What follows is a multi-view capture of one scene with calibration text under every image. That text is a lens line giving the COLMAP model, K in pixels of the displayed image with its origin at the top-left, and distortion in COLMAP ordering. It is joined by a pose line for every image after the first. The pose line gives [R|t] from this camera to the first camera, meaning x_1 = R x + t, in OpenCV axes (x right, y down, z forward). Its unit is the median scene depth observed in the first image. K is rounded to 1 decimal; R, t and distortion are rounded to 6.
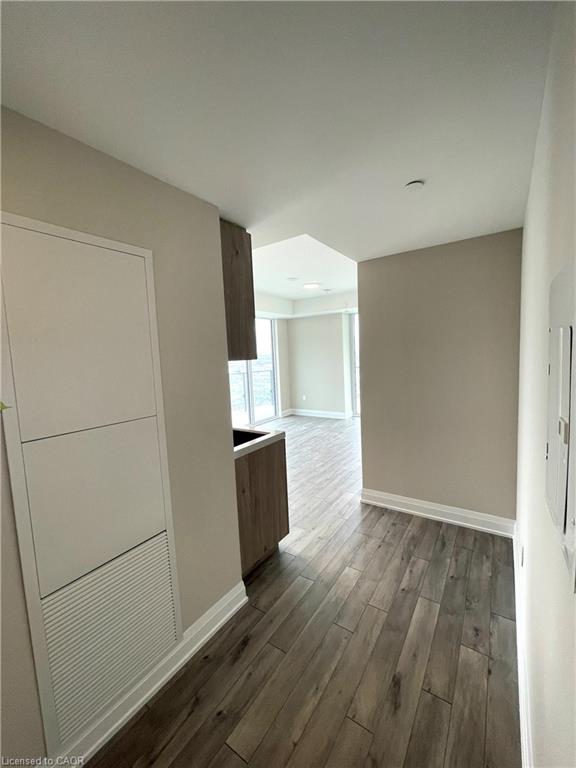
lens RADIAL K [[309.1, 0, 290.5], [0, 309.1, 380.3], [0, 0, 1]] dist [-0.005054, -0.000276]
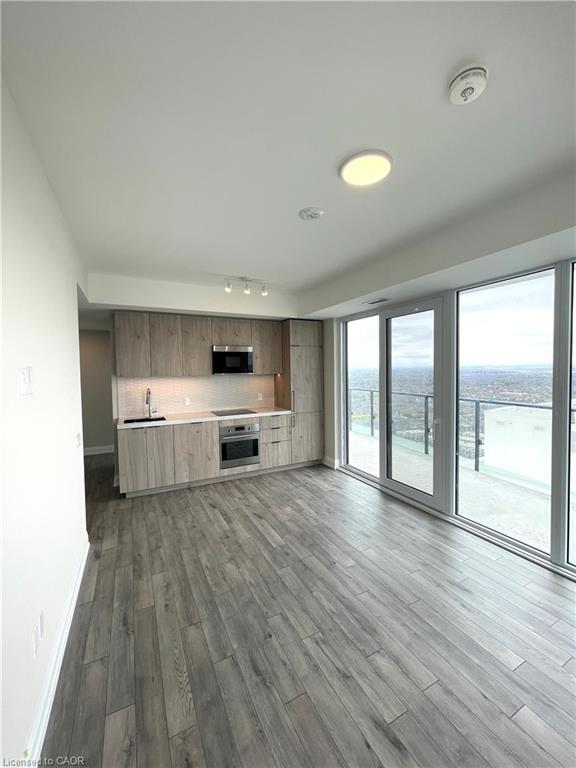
lens RADIAL K [[309.1, 0, 290.5], [0, 309.1, 380.3], [0, 0, 1]] dist [-0.005054, -0.000276]
pose [[-0.472265, 0.081637, -0.877668, 0.824484], [-0.044275, 0.992248, 0.116119, -0.251434], [0.880344, 0.093698, -0.464990, 2.228204]]
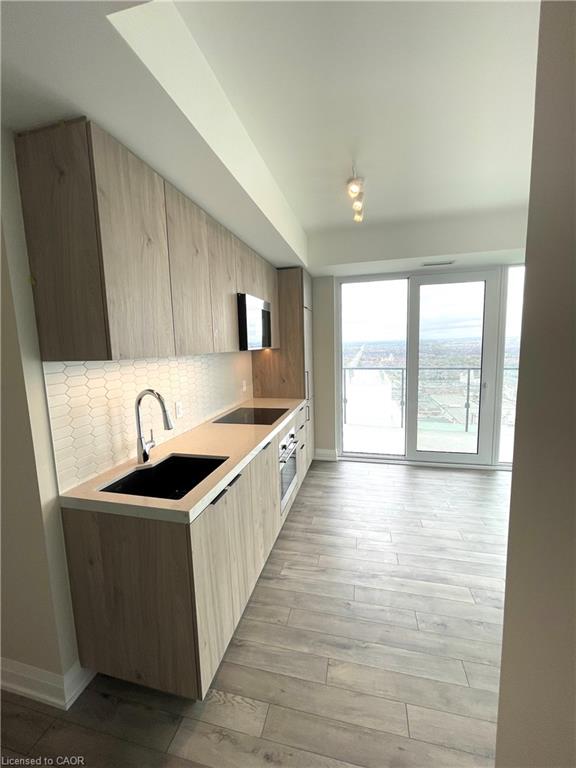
lens RADIAL K [[309.1, 0, 290.5], [0, 309.1, 380.3], [0, 0, 1]] dist [-0.005054, -0.000276]
pose [[0.359684, 0.145806, -0.921612, 0.411380], [-0.073112, 0.989083, 0.127947, -0.104447], [0.930205, 0.021361, 0.366418, 0.867760]]
